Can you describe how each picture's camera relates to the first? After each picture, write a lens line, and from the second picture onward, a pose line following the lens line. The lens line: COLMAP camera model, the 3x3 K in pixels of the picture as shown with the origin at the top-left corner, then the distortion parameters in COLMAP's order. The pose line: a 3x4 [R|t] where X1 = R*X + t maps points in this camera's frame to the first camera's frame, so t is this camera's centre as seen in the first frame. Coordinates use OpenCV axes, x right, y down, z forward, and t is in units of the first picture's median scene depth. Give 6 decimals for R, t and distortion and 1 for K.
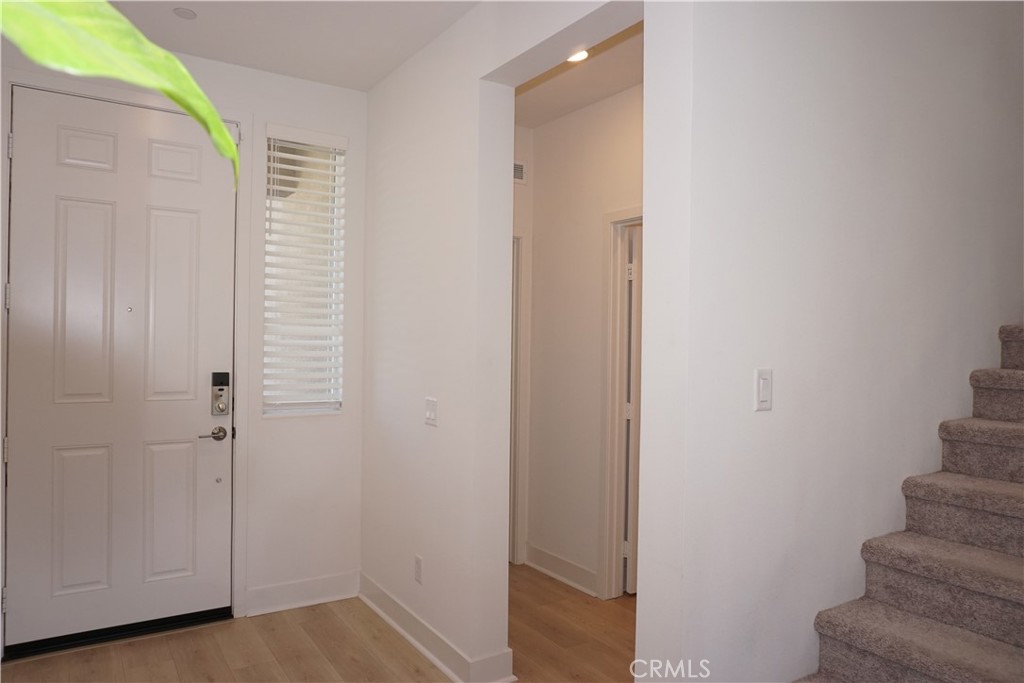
lens RADIAL K [[684.0, 0, 510.9], [0, 684.0, 342.7], [0, 0, 1]] dist [-0.052102, 0.035544]
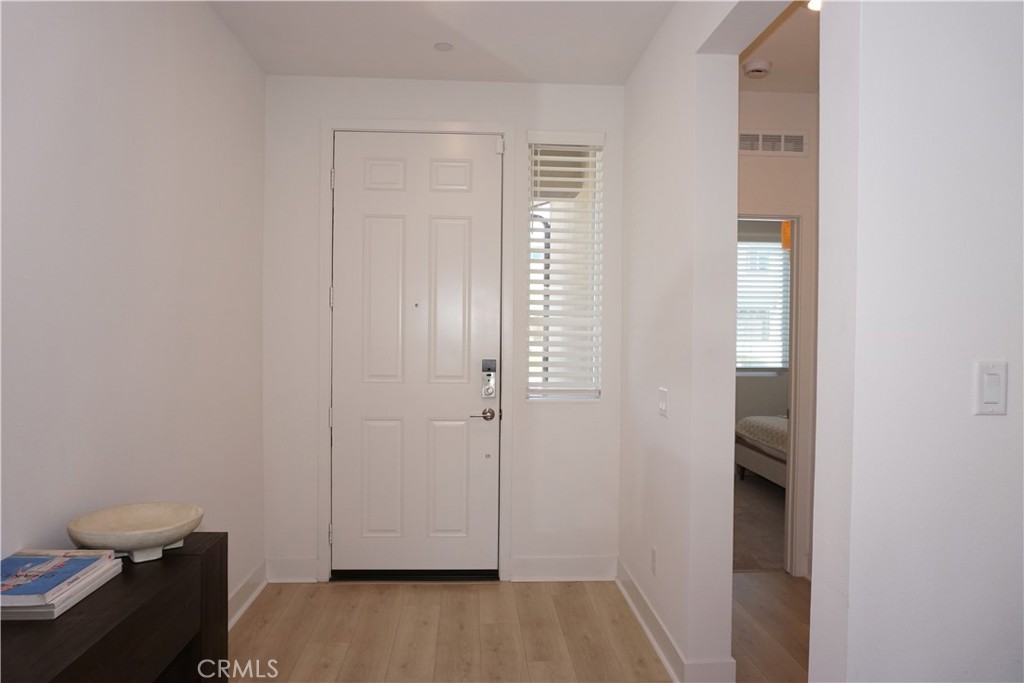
lens RADIAL K [[684.0, 0, 510.9], [0, 684.0, 342.7], [0, 0, 1]] dist [-0.052102, 0.035544]
pose [[0.869121, 0.002462, -0.494593, 0.160751], [0.002430, 0.999954, 0.009248, 0.005392], [0.494593, -0.009239, 0.869076, 0.037732]]
